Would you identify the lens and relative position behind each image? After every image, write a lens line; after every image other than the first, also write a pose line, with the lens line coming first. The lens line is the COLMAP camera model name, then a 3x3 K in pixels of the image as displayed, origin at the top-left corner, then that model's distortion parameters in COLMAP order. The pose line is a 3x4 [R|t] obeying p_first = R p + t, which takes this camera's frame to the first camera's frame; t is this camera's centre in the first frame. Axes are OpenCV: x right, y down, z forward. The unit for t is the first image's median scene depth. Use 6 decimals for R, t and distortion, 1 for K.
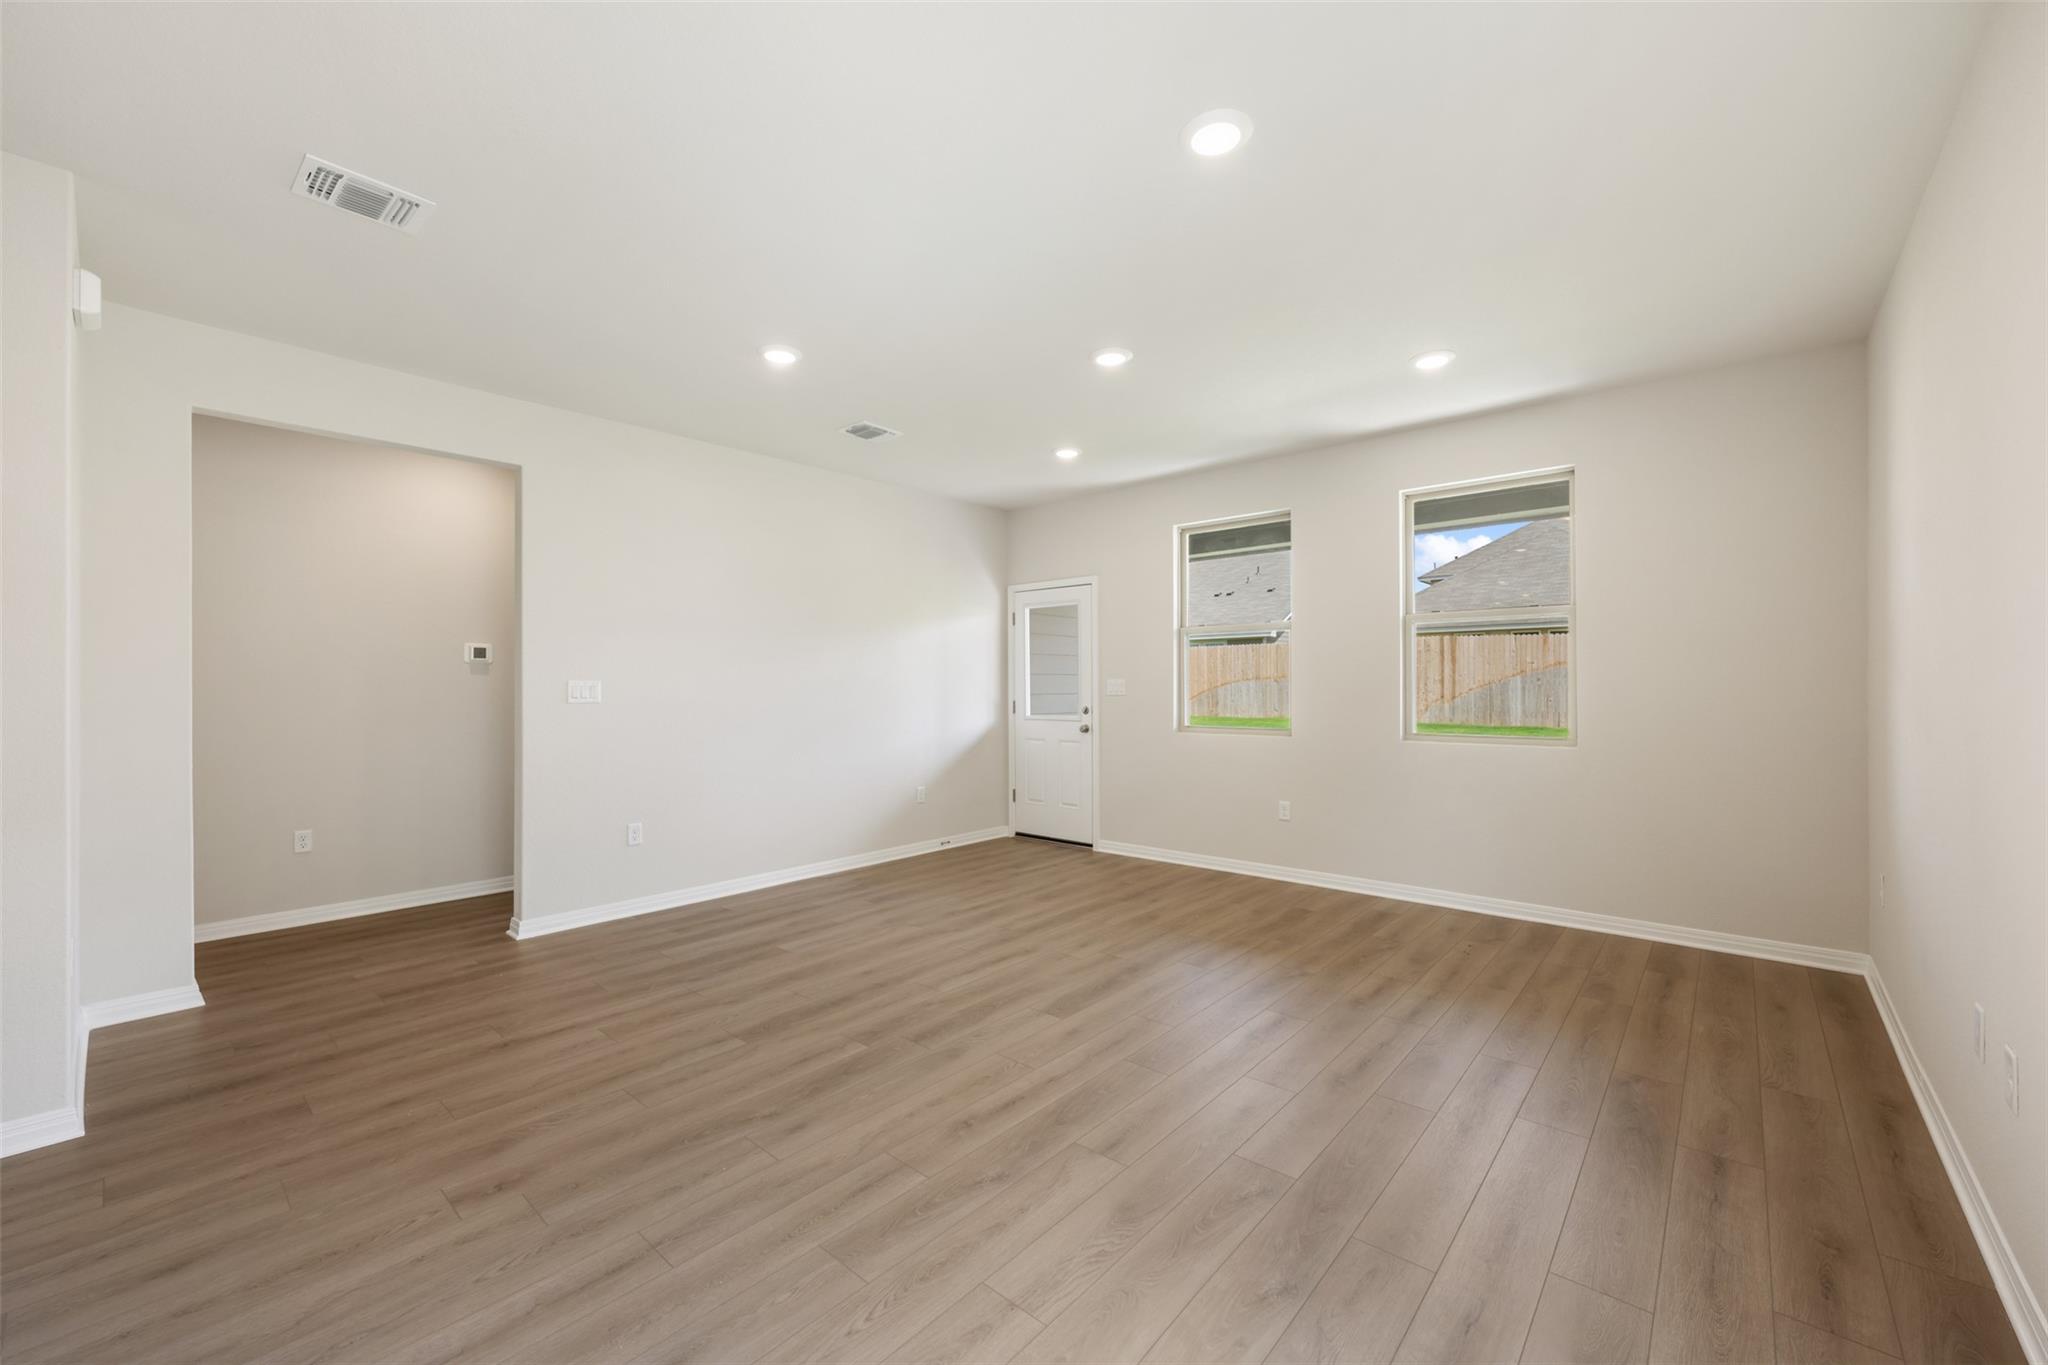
lens RADIAL K [[811.7, 0, 1022.7], [0, 811.7, 687.5], [0, 0, 1]] dist [-0.000871, 0.001232]
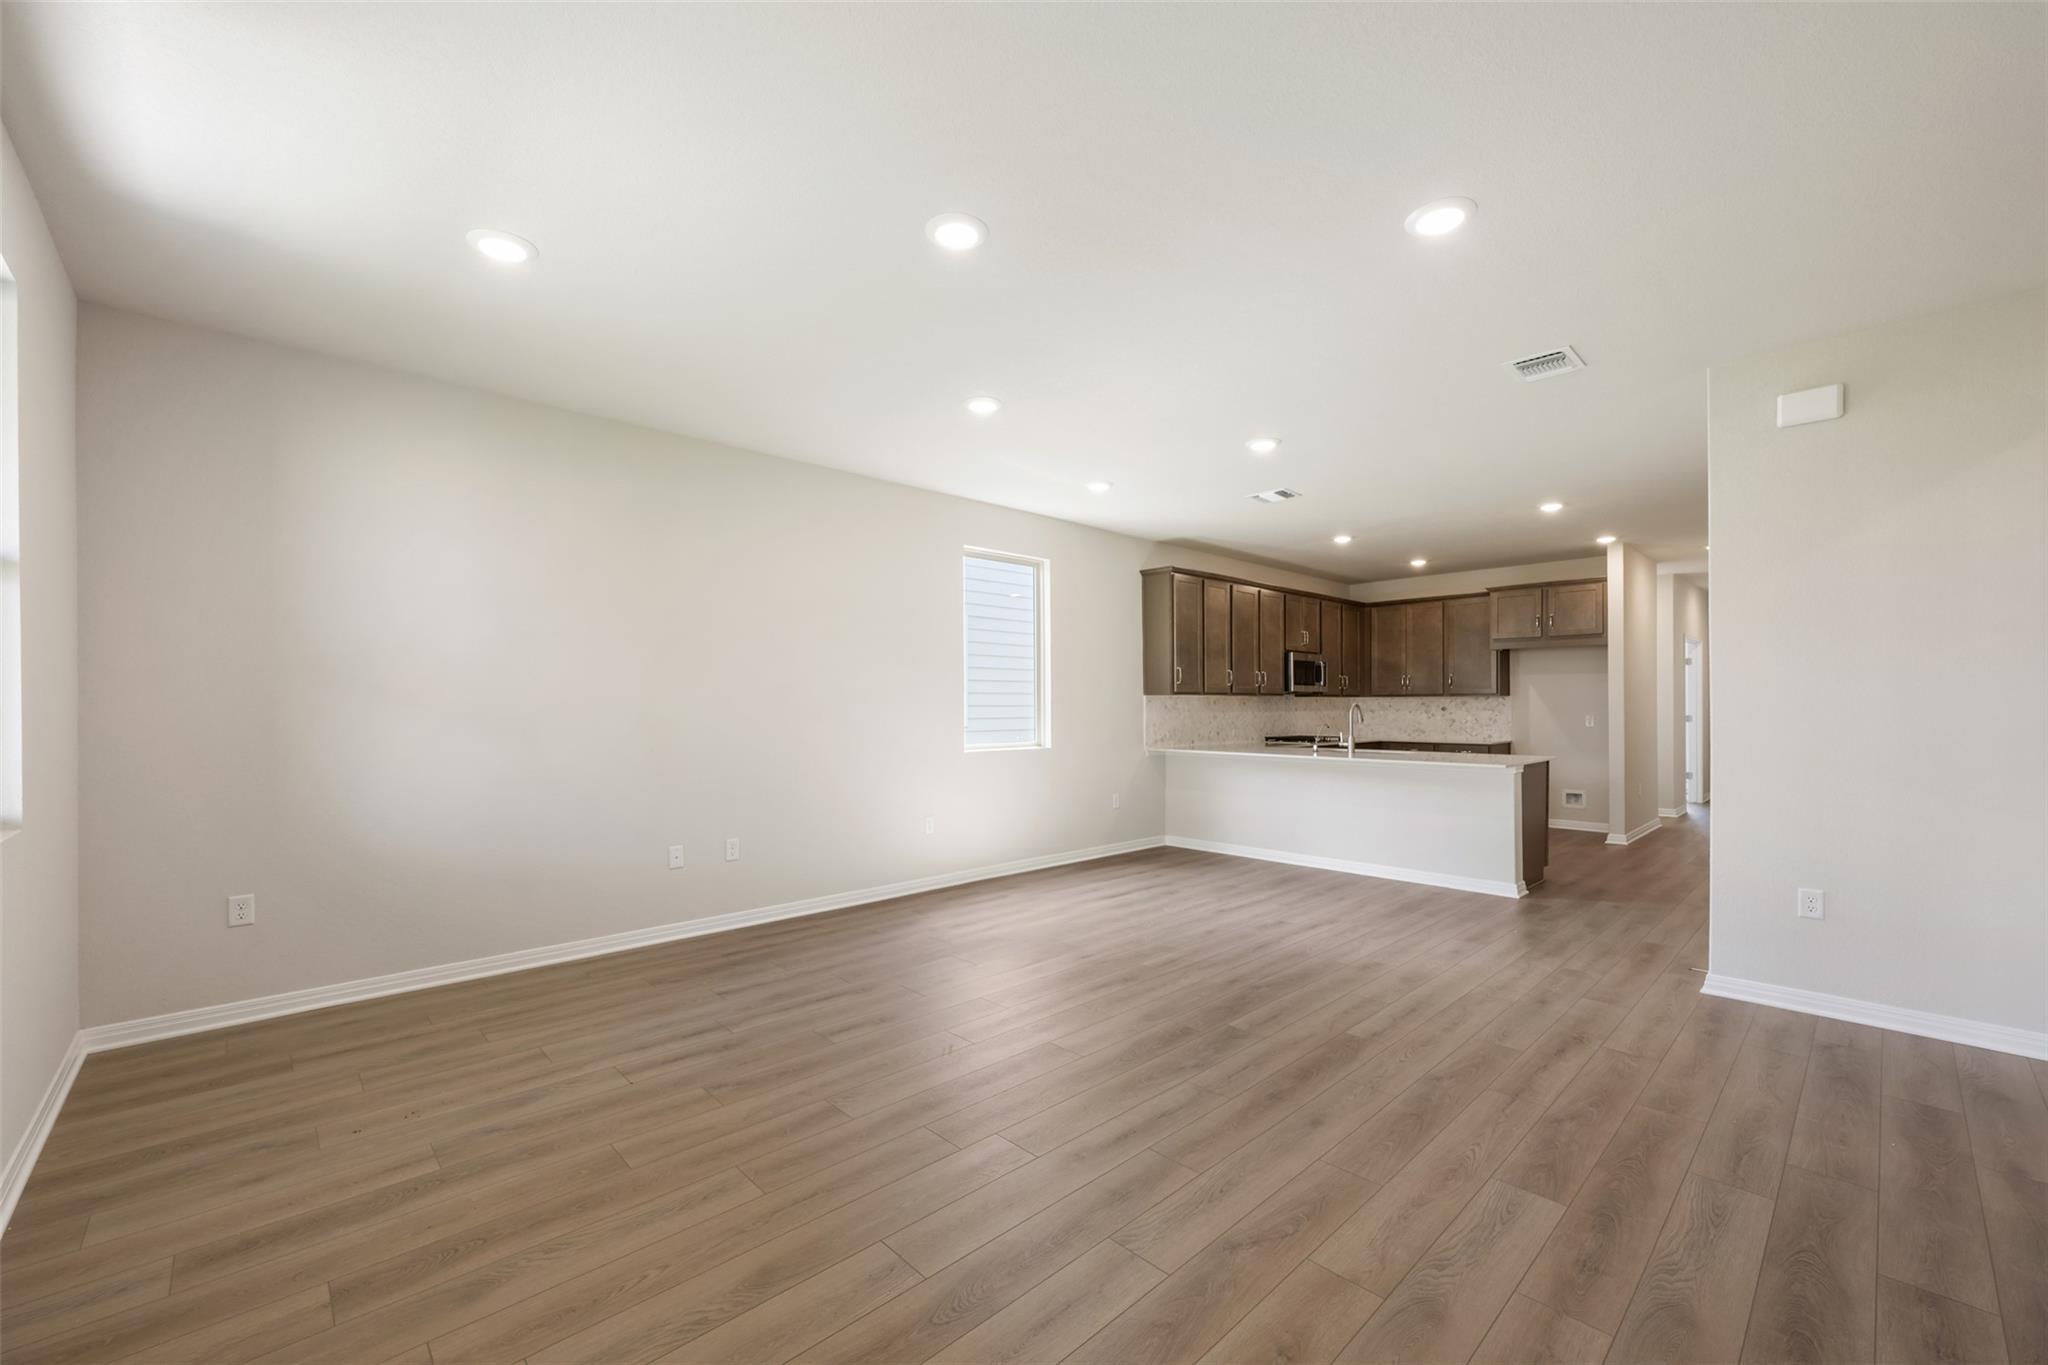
lens RADIAL K [[811.7, 0, 1020.5], [0, 811.7, 711.5], [0, 0, 1]] dist [-0.000871, 0.001232]
pose [[-0.995411, 0.004285, 0.095600, -0.009080], [0.005148, 0.999948, 0.008782, -0.002553], [-0.095557, 0.009234, -0.995381, 1.523144]]
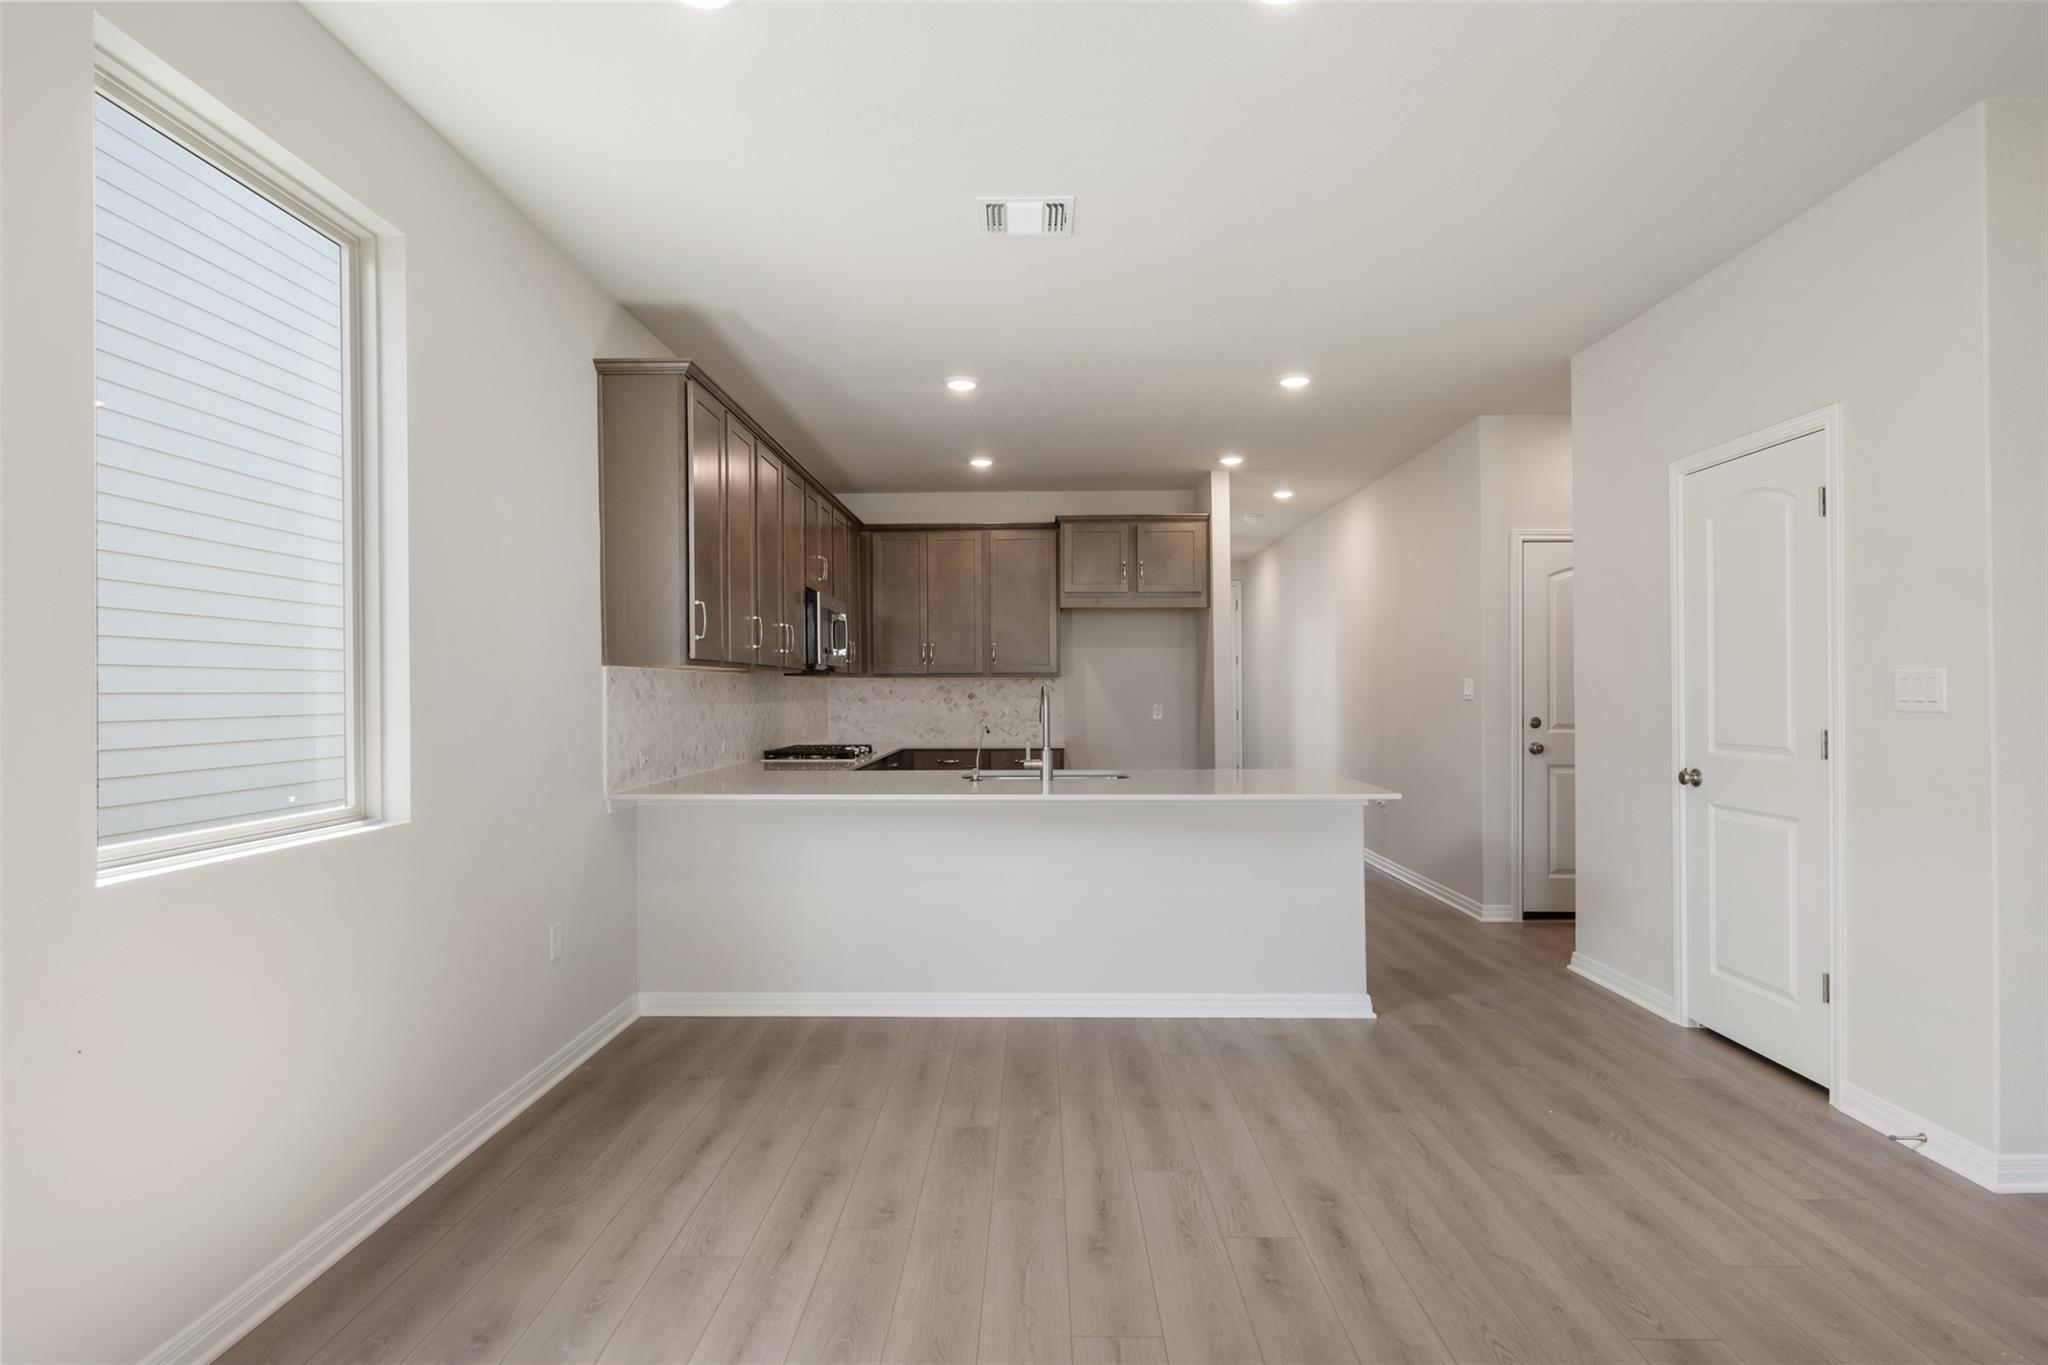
lens RADIAL K [[1053.2, 0, 1019.7], [0, 1053.2, 685.3], [0, 0, 1]] dist [0.001038, -0.000592]
pose [[-0.762215, 0.003280, -0.647316, 0.218457], [0.005922, 0.999981, -0.001906, 0.000408], [0.647297, -0.005286, -0.762219, 0.680661]]
